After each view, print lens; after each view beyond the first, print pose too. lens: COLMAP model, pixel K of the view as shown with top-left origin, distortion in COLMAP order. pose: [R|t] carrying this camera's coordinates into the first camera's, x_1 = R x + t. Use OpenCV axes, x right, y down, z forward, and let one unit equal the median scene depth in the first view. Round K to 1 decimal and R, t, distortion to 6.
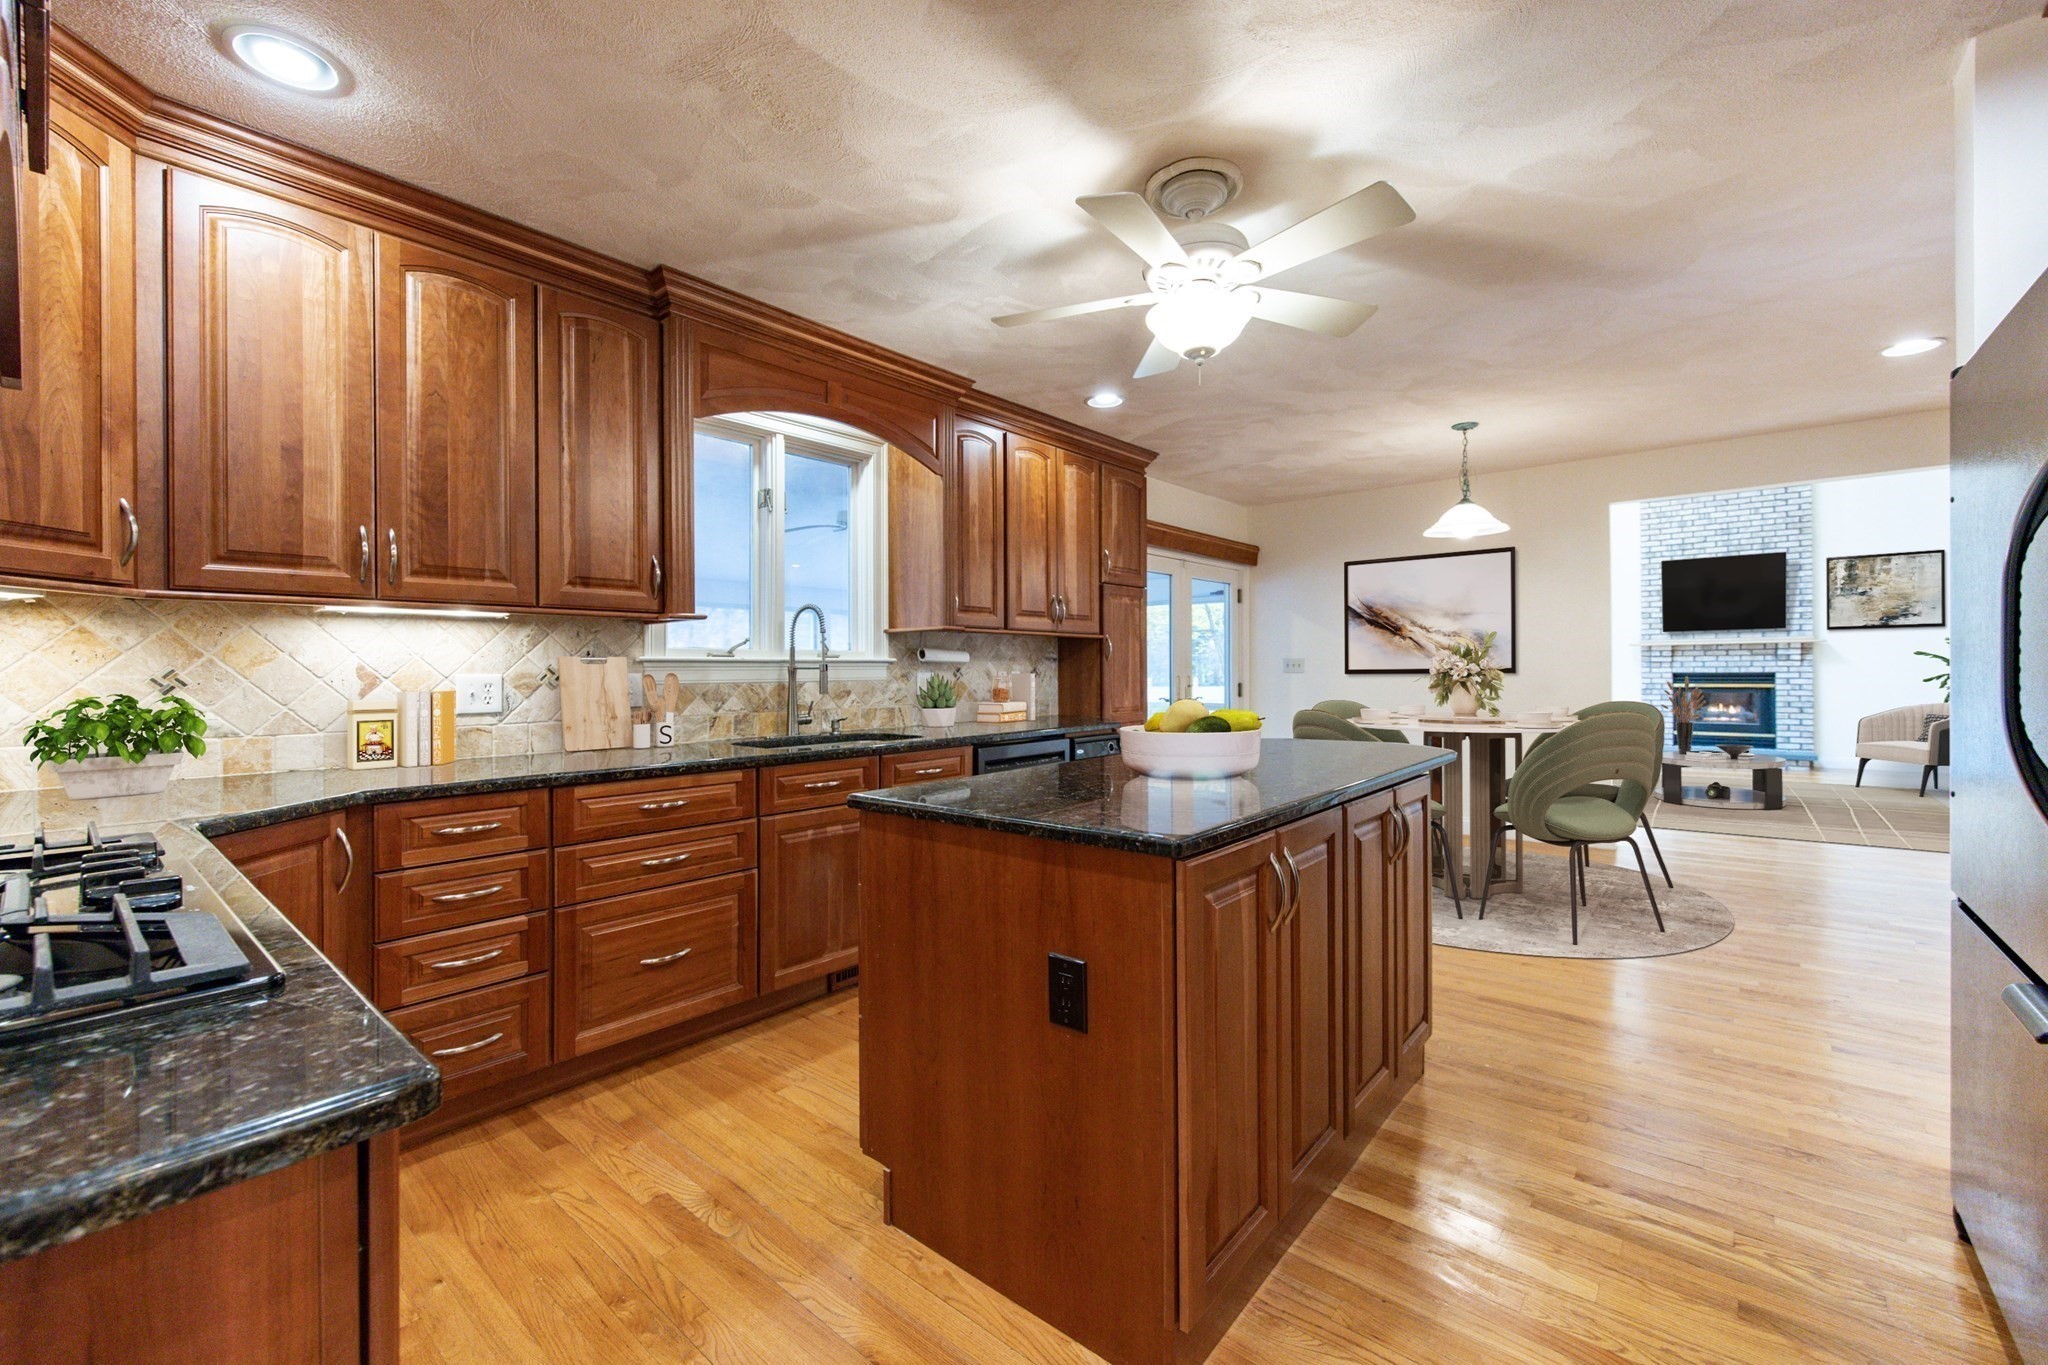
lens RADIAL K [[855.2, 0, 1026.8], [0, 855.2, 671.7], [0, 0, 1]] dist [0.000084, 0.000099]
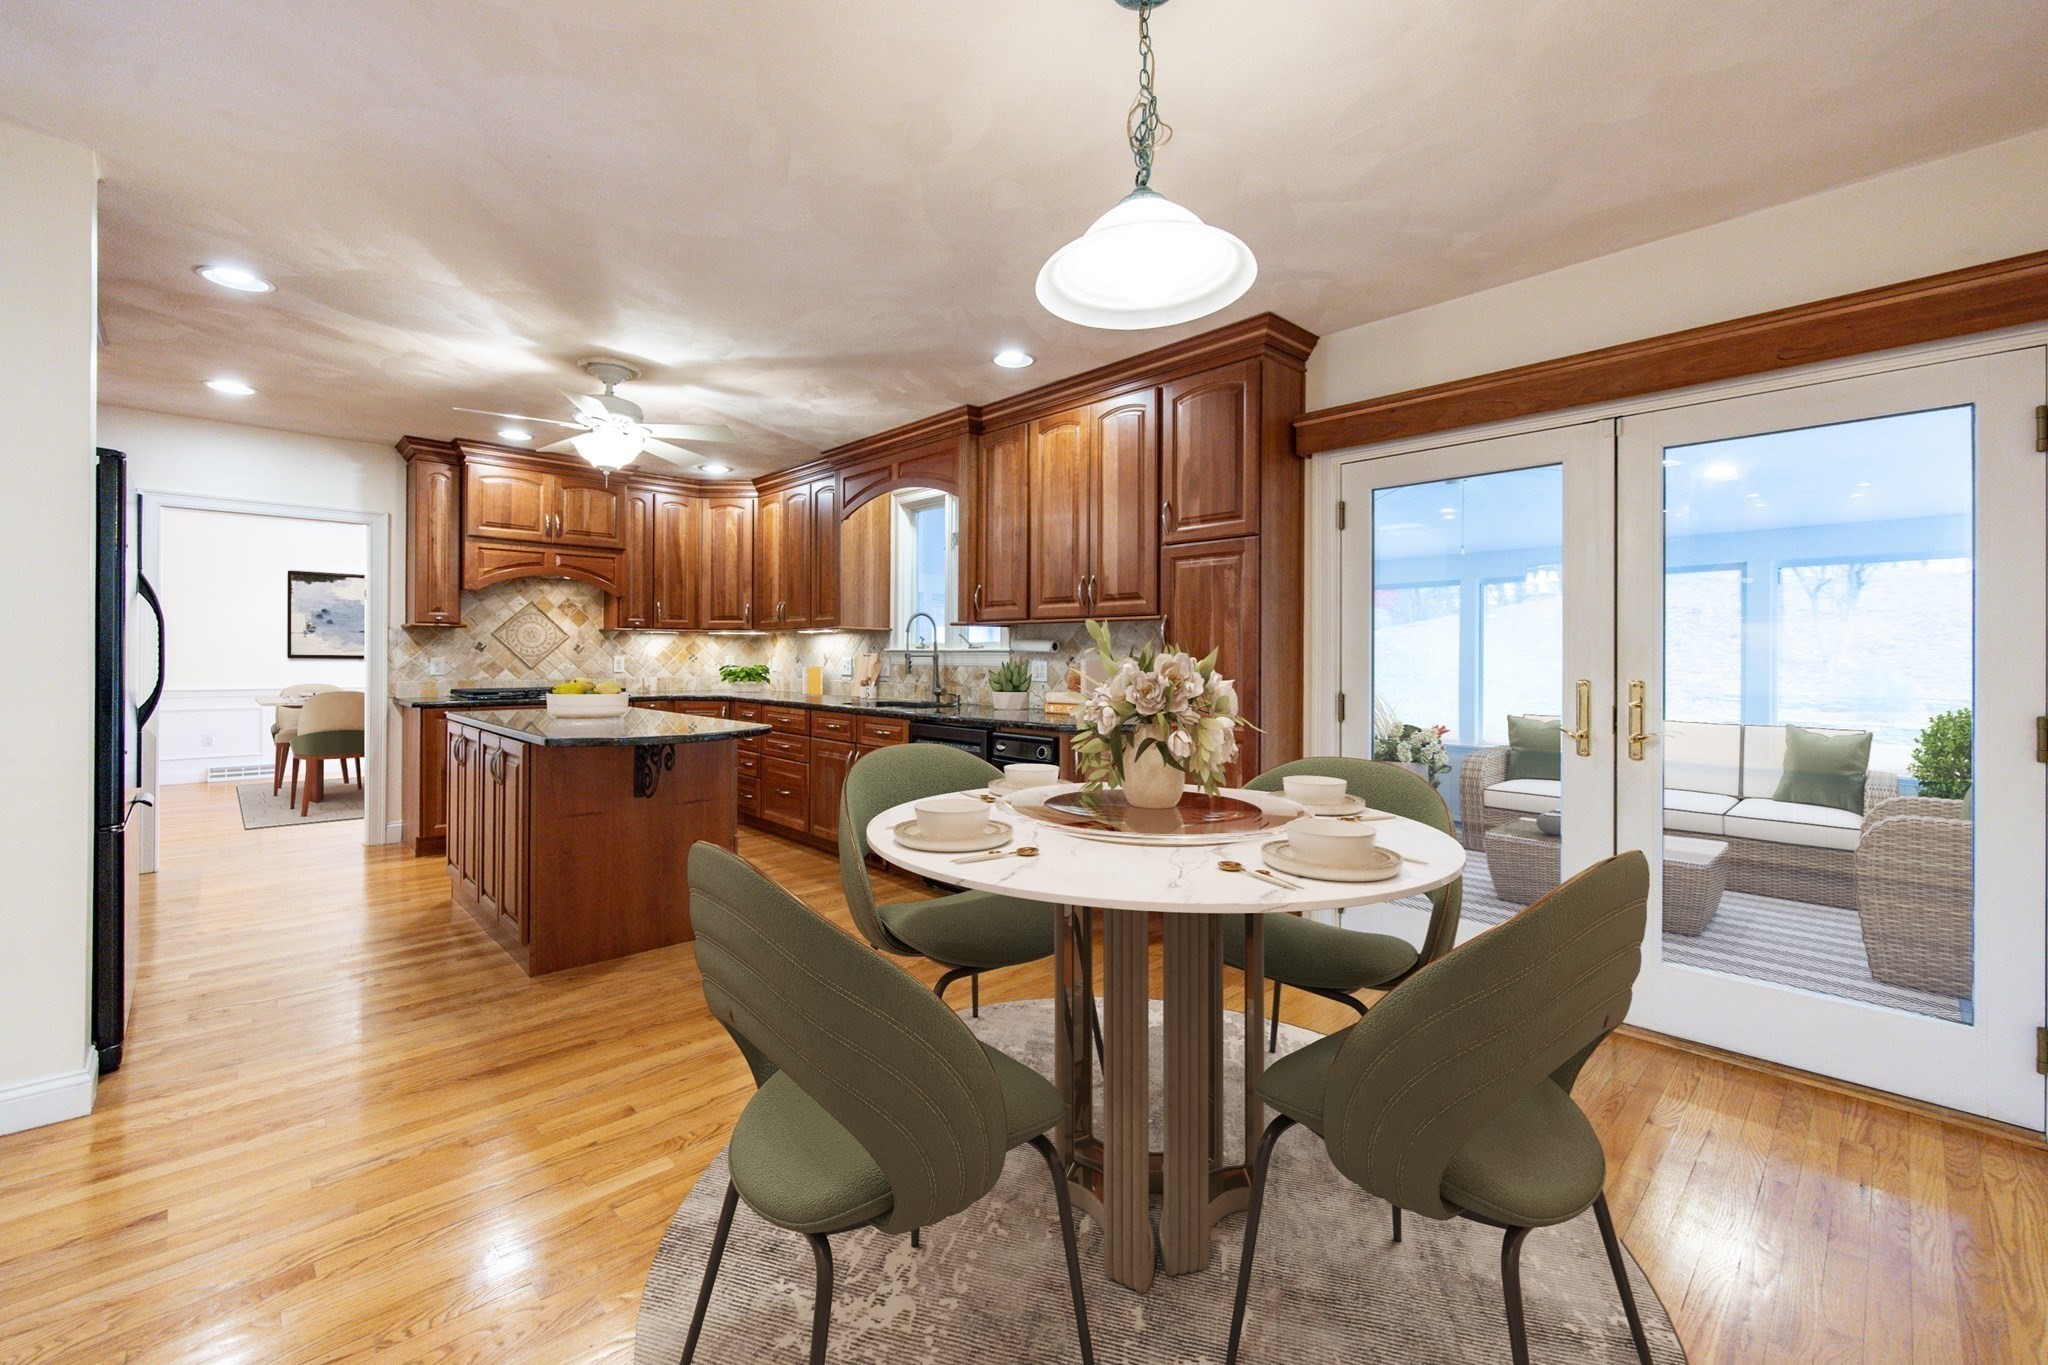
lens RADIAL K [[838.8, 0, 1024.6], [0, 838.8, 662.7], [0, 0, 1]] dist [-0.002453, -0.000395]
pose [[-0.106670, 0.015232, -0.994178, 1.004977], [-0.006941, 0.999847, 0.016064, -0.014808], [0.994270, 0.008614, -0.106548, 1.157046]]
